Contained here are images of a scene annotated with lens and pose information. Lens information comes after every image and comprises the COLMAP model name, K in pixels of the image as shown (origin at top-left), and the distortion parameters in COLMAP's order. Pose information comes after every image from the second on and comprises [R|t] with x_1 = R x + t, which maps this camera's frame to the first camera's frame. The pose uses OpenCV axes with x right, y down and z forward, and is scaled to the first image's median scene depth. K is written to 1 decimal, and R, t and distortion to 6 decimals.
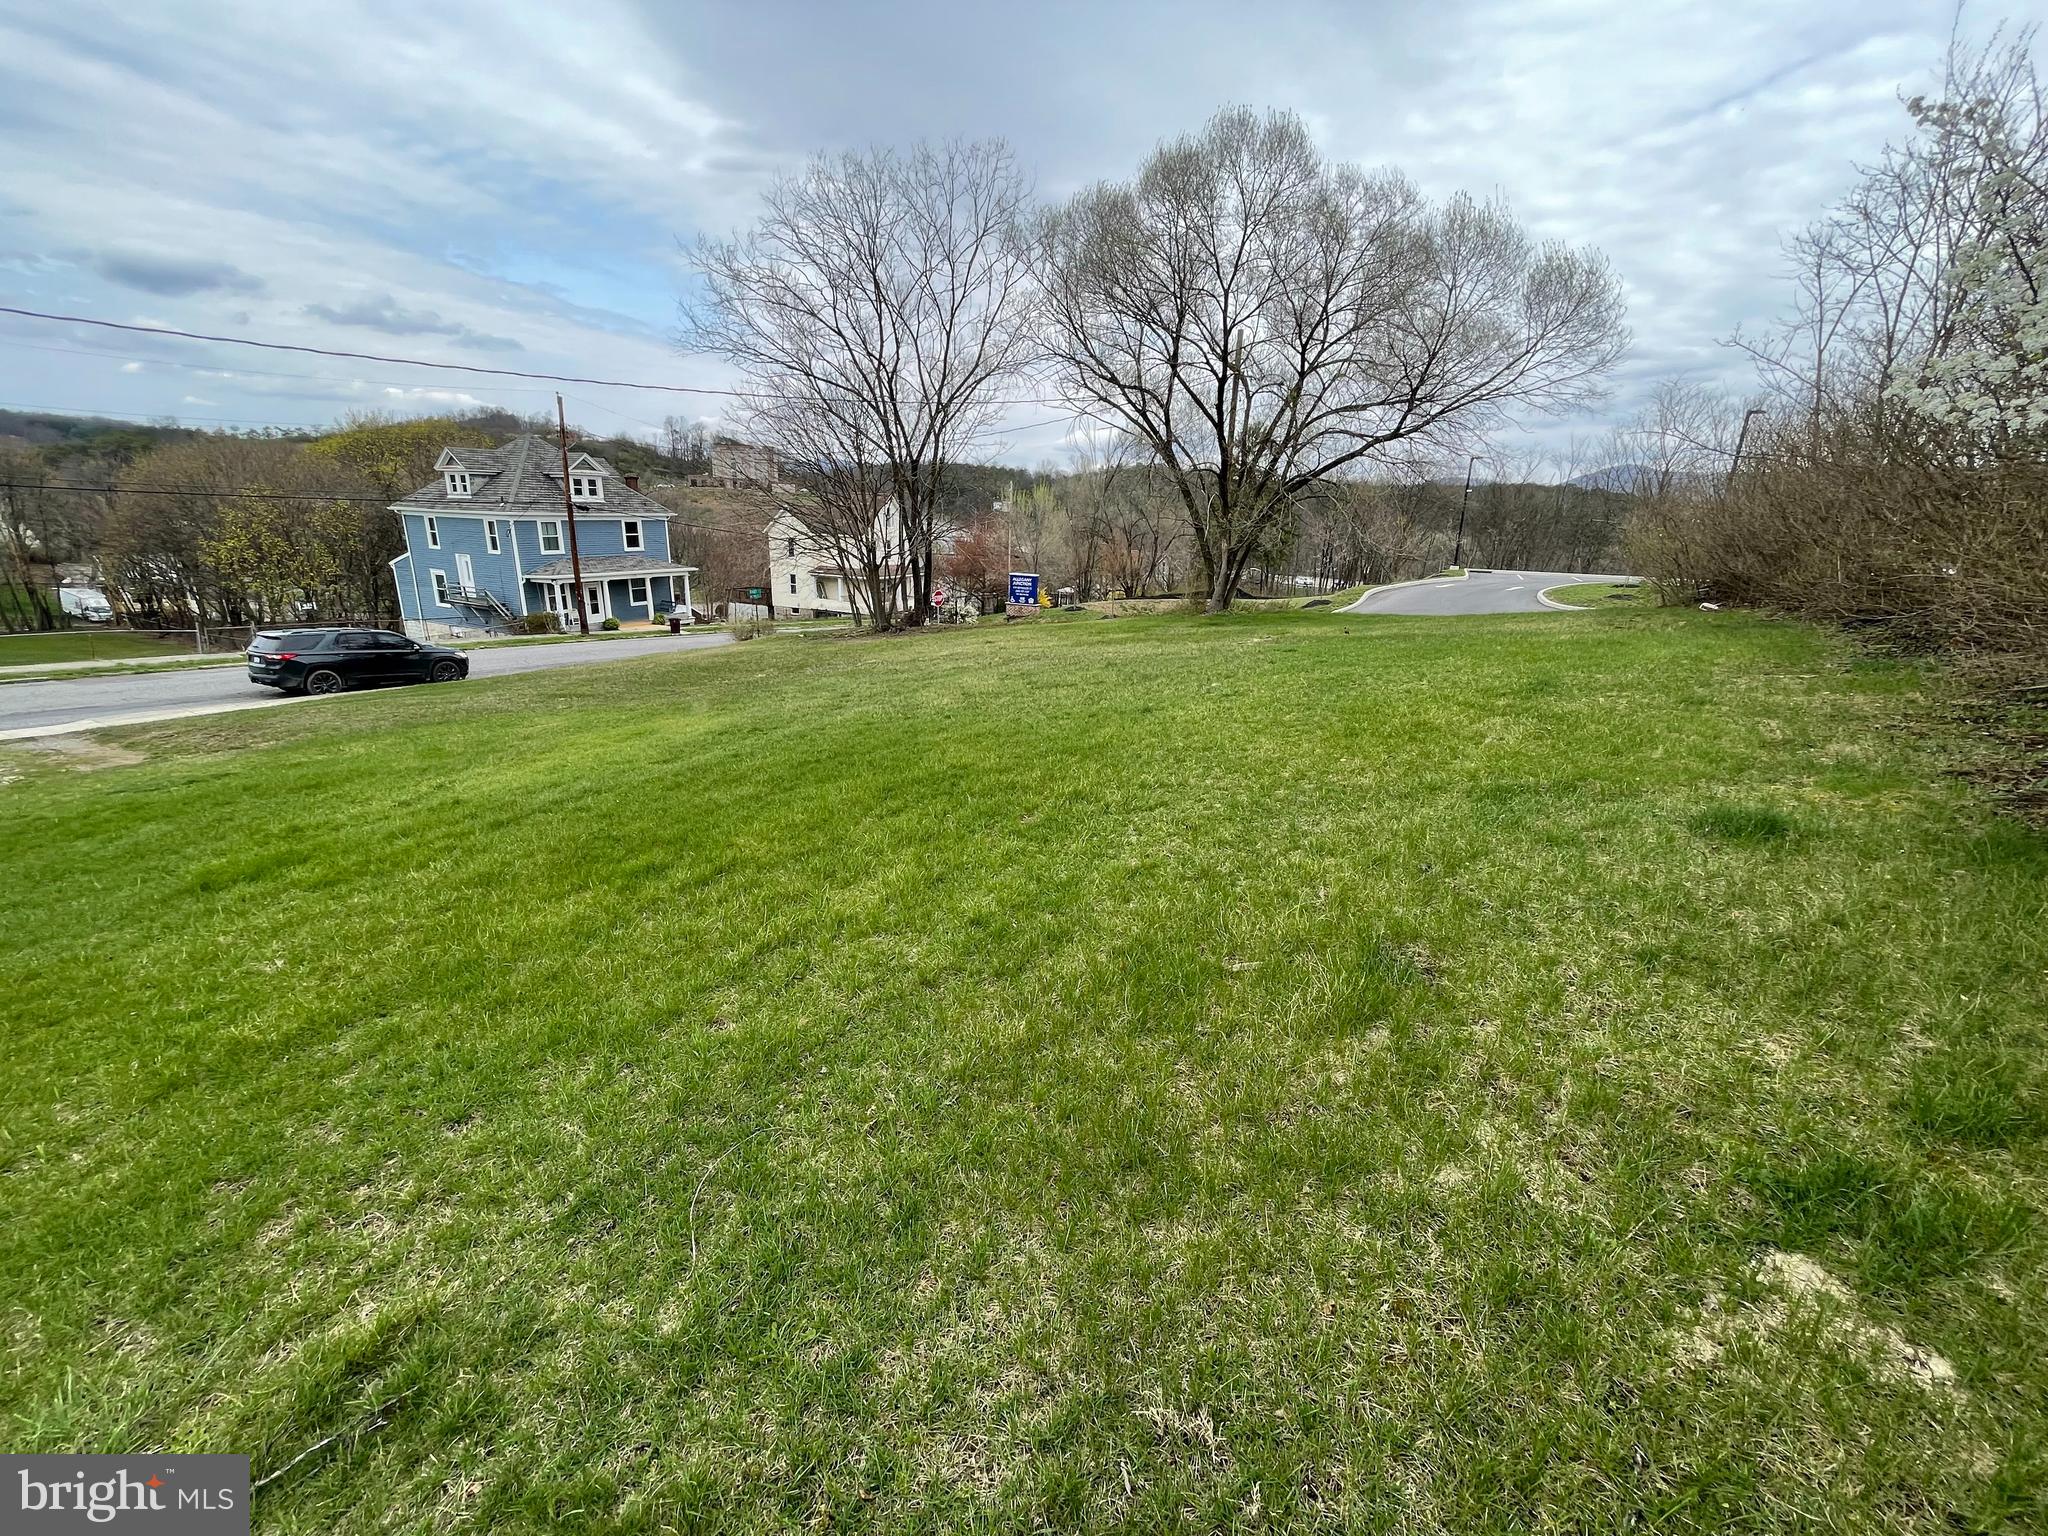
lens RADIAL K [[824.3, 0, 1022.6], [0, 824.3, 766.8], [0, 0, 1]] dist [-0.008361, 0.001592]
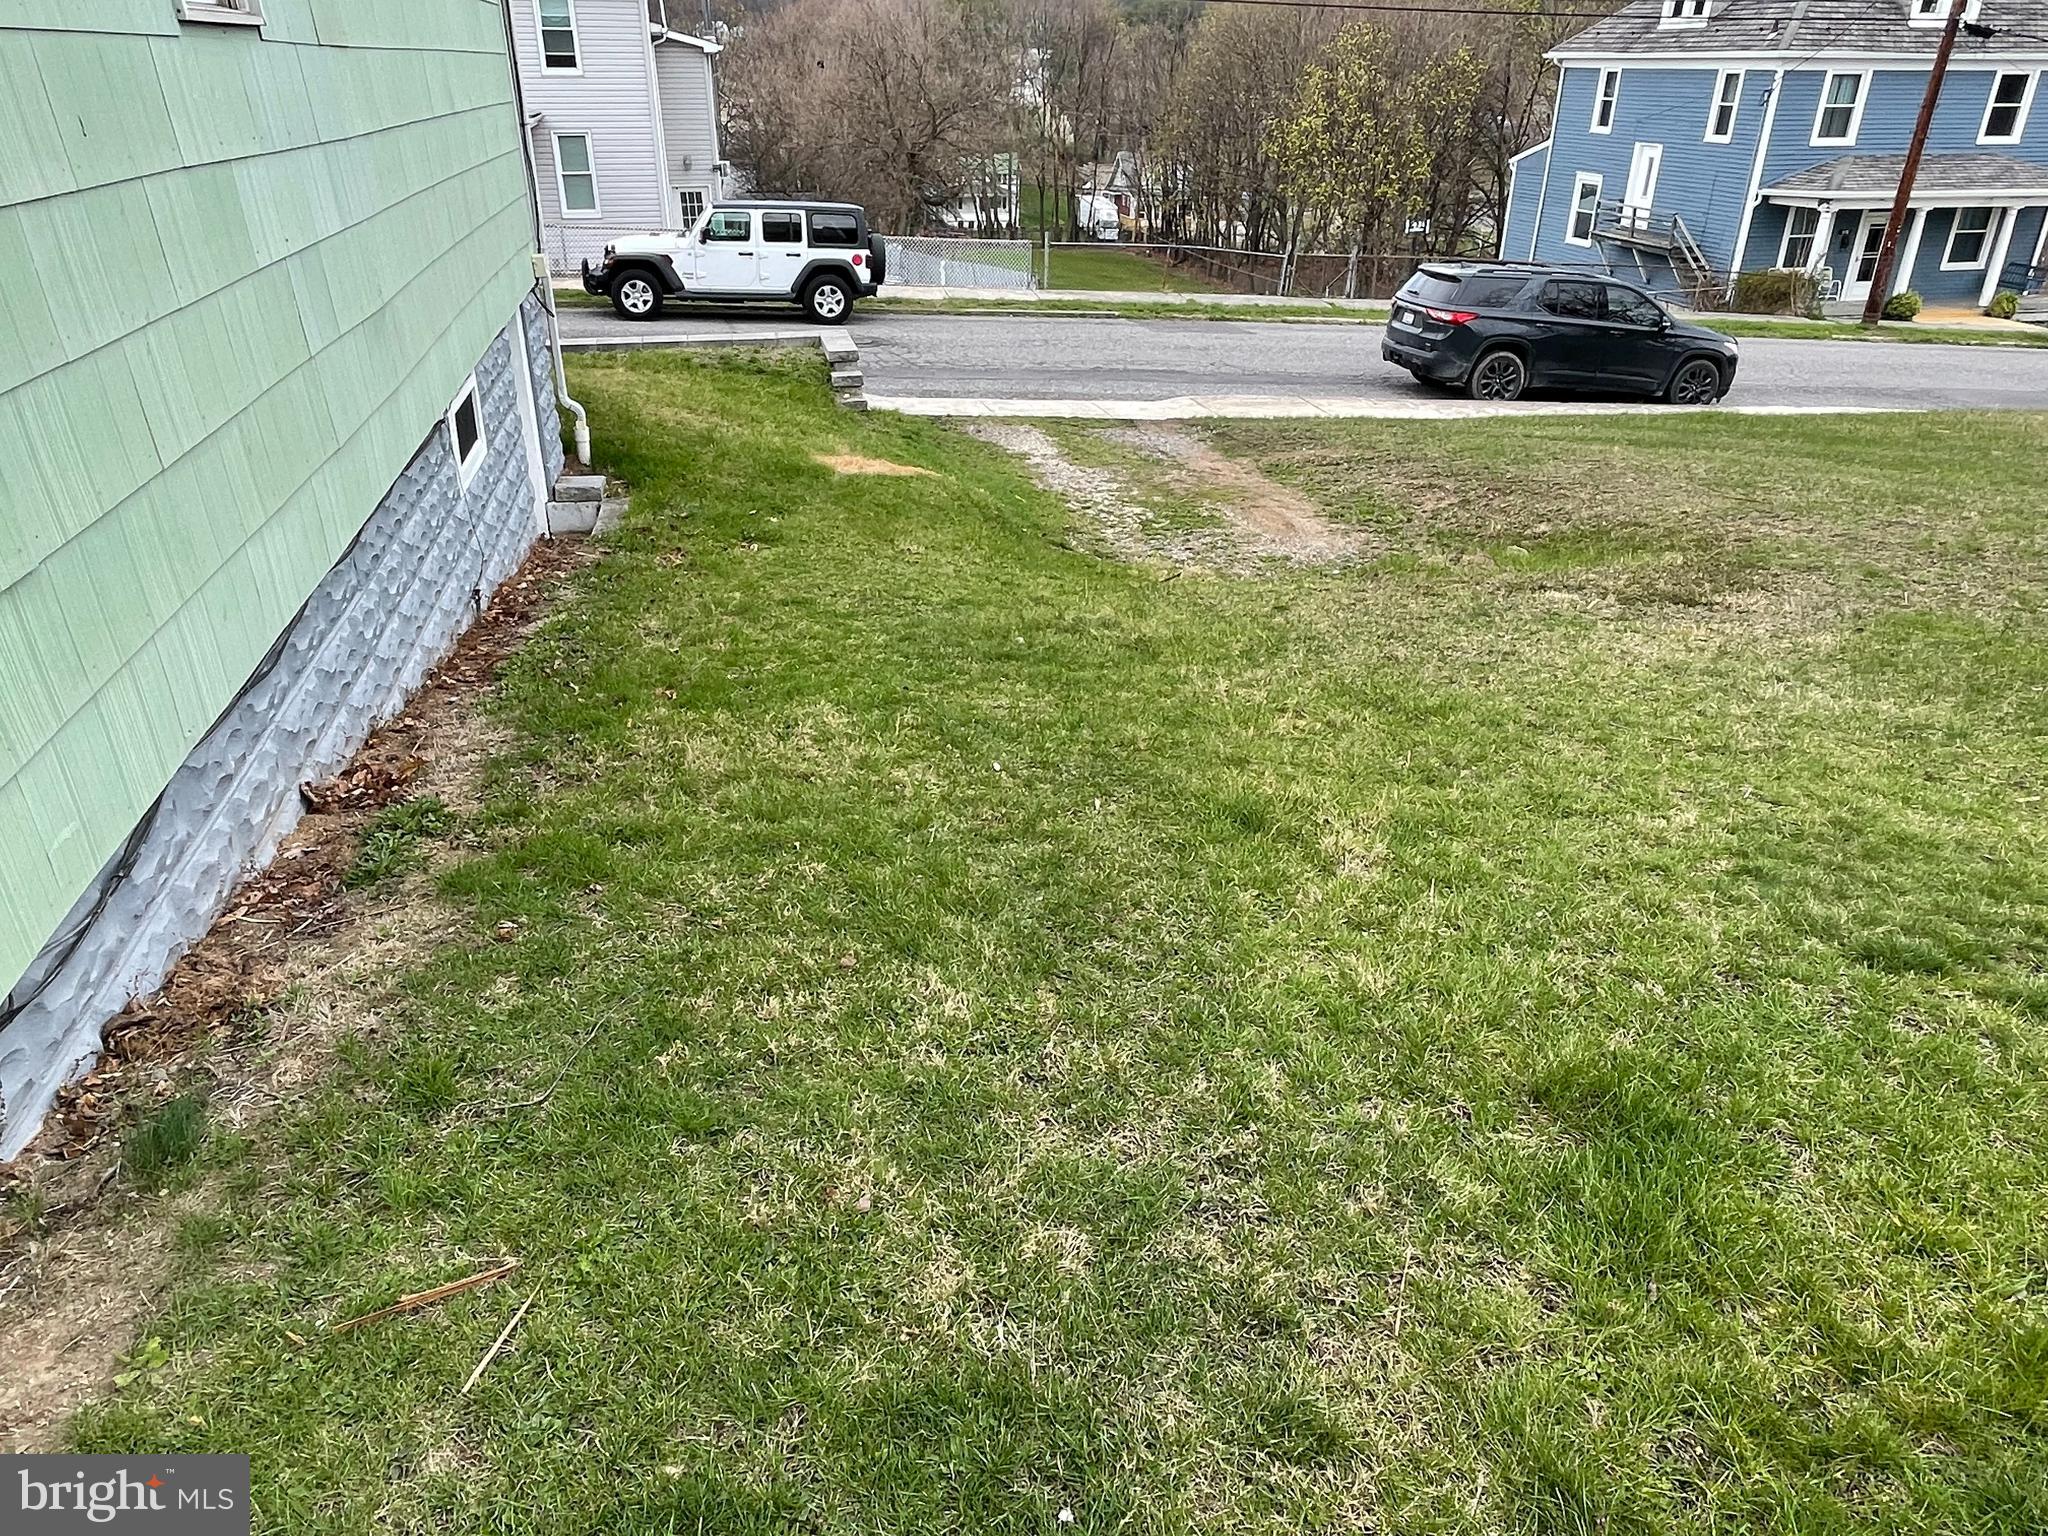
lens RADIAL K [[1334.8, 0, 1025.8], [0, 1334.8, 767.7], [0, 0, 1]] dist [-0.002656, -0.004608]
pose [[0.639470, 0.331139, -0.693848, -0.218050], [-0.214467, 0.943496, 0.252625, -0.011242], [0.738297, -0.012739, 0.674356, 0.125779]]
